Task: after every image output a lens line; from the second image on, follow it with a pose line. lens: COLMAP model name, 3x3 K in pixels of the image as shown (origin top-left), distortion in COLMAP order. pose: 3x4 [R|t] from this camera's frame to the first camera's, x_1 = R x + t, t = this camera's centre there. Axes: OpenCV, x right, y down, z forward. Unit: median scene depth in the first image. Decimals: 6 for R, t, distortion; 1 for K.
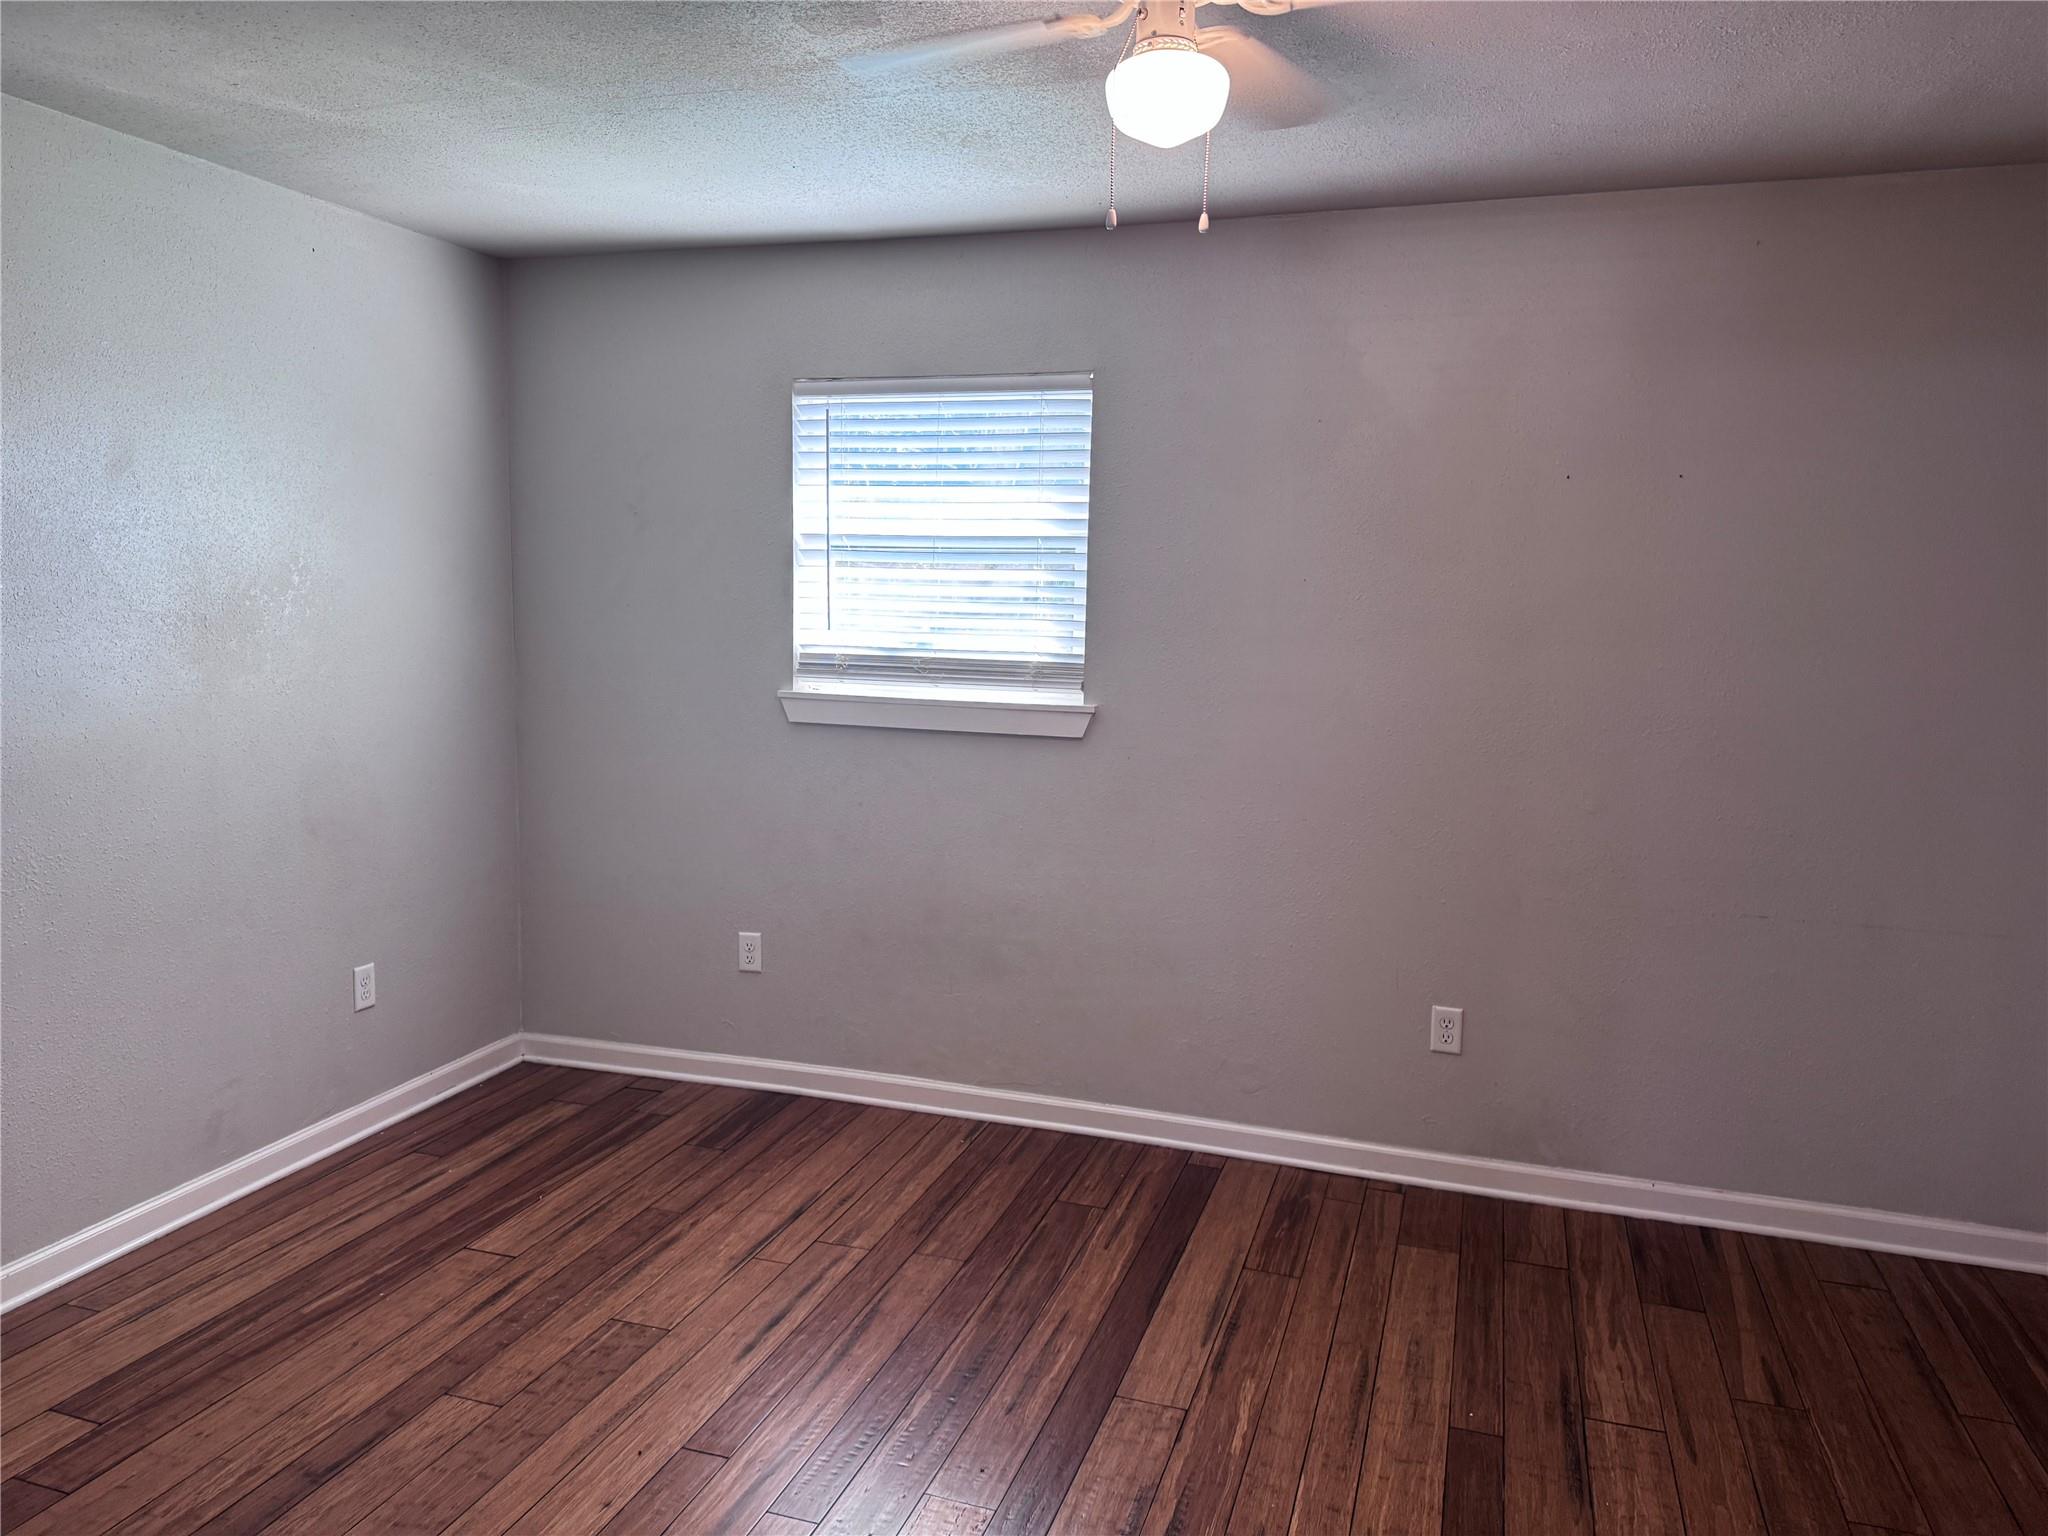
lens RADIAL K [[1447.8, 0, 1027.5], [0, 1447.8, 783.7], [0, 0, 1]] dist [0.003078, -0.000472]
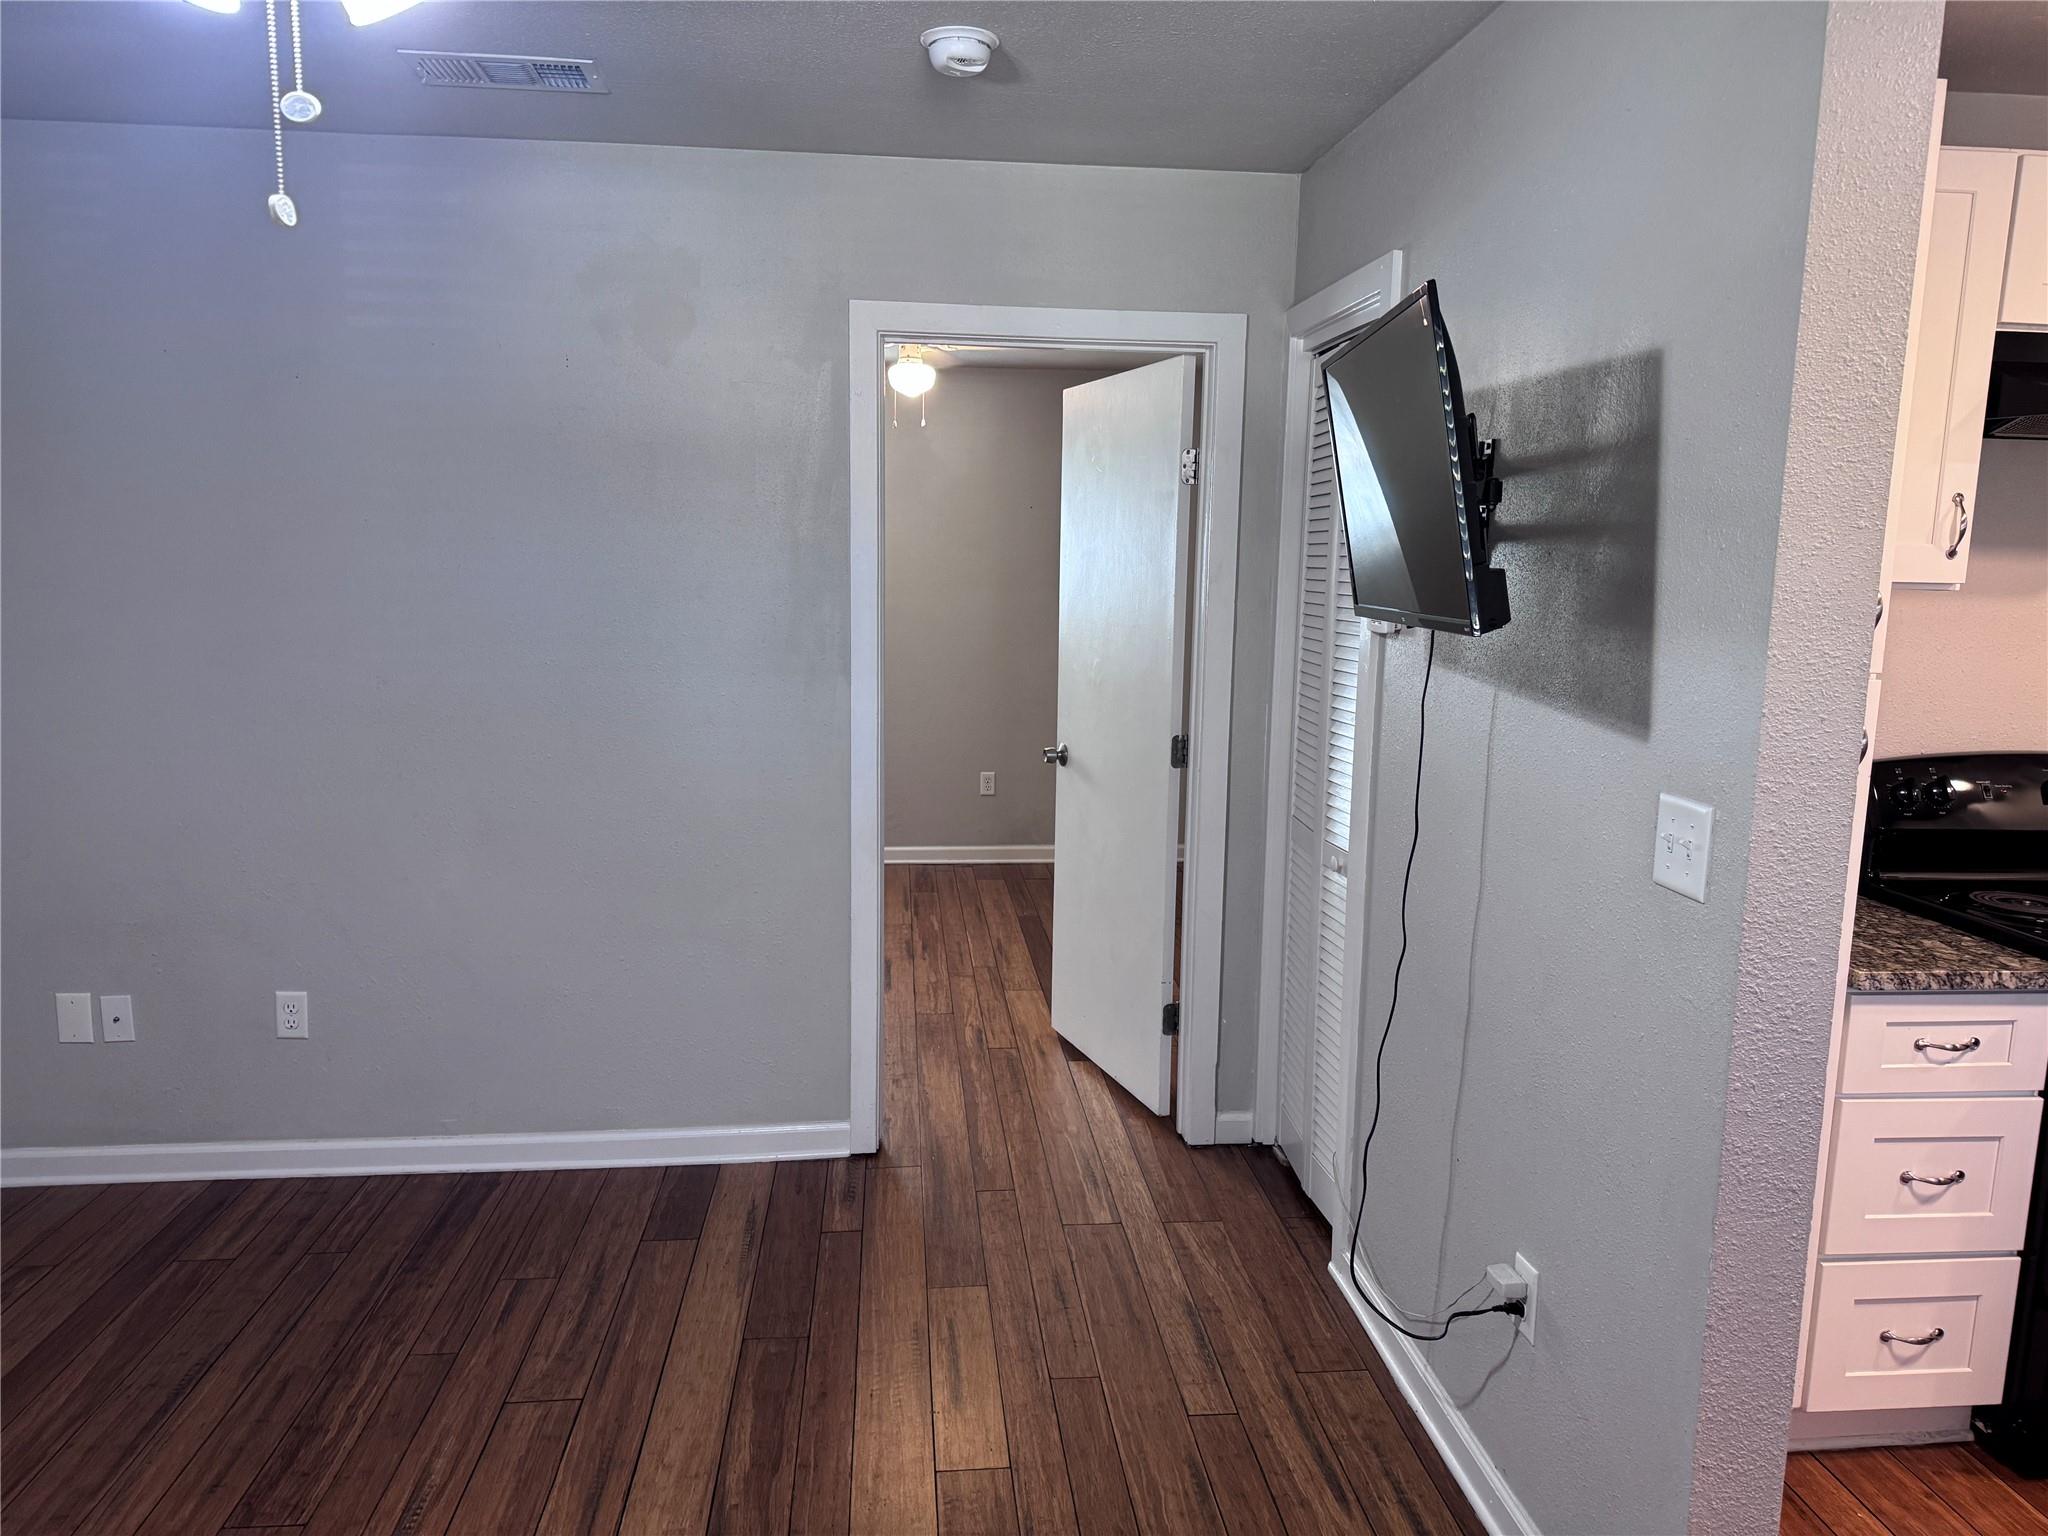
lens RADIAL K [[1447.8, 0, 1027.5], [0, 1447.8, 783.7], [0, 0, 1]] dist [0.003078, -0.000472]
pose [[0.920856, -0.069585, 0.383642, -0.567328], [0.060732, 0.997535, 0.035160, 0.136306], [-0.385143, -0.009078, 0.922812, -1.152114]]
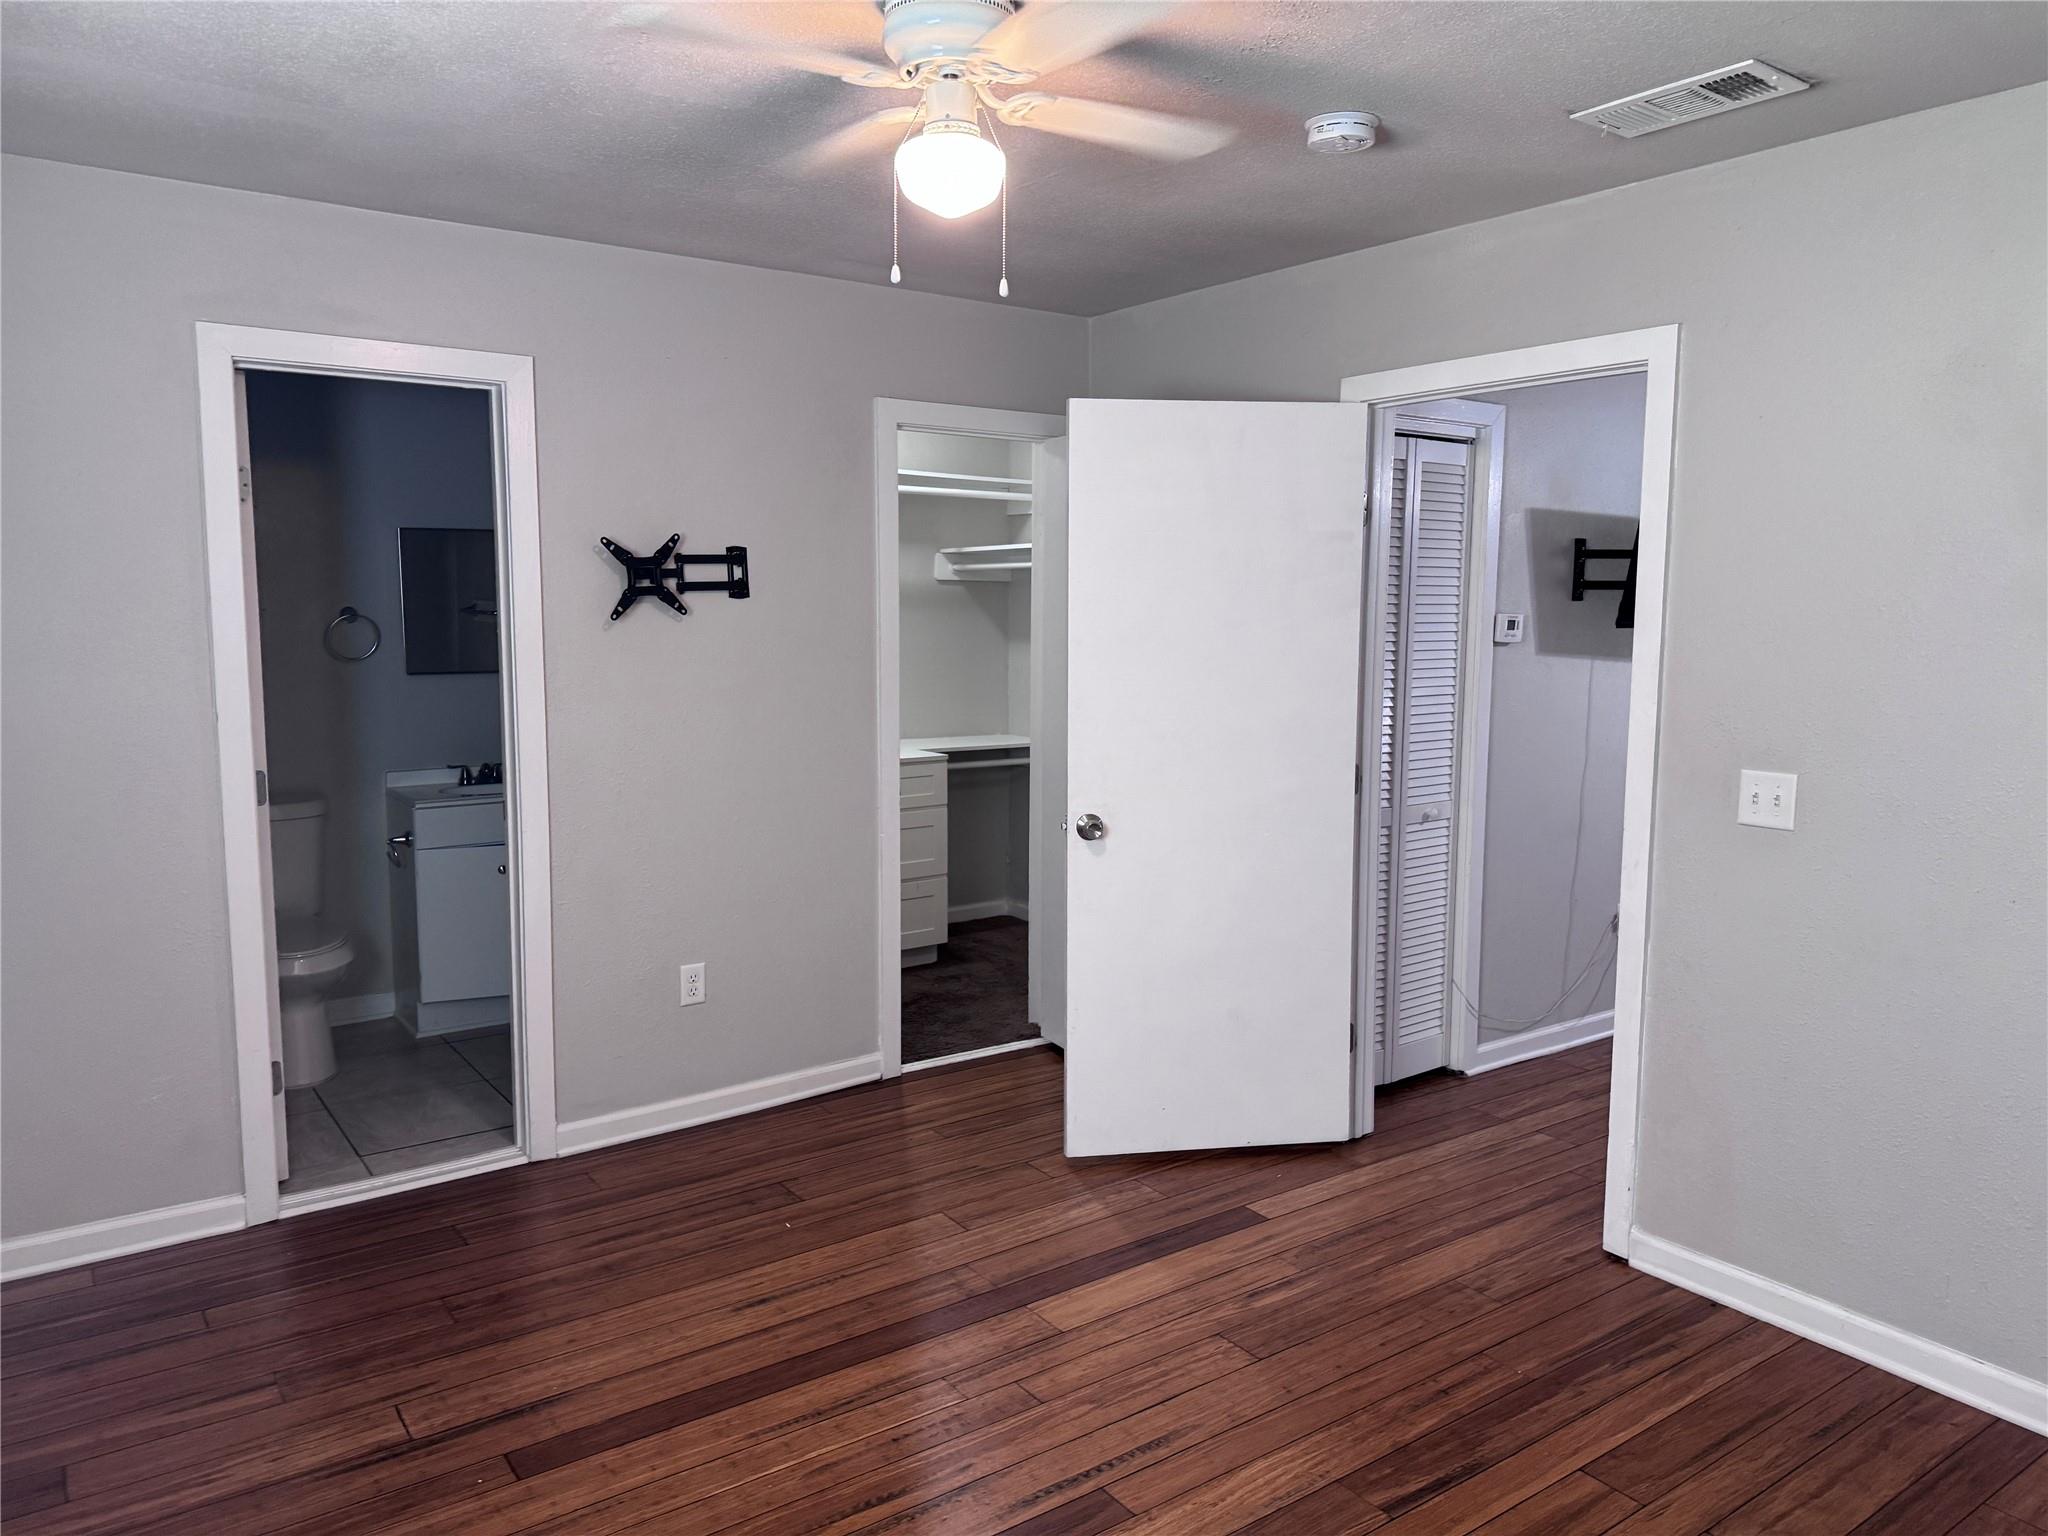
lens RADIAL K [[1447.8, 0, 1027.5], [0, 1447.8, 783.7], [0, 0, 1]] dist [0.003078, -0.000472]
pose [[-0.808162, -0.102376, 0.579994, -0.462401], [0.054952, 0.967374, 0.247323, -0.206307], [-0.586391, 0.231749, -0.776169, 1.376170]]
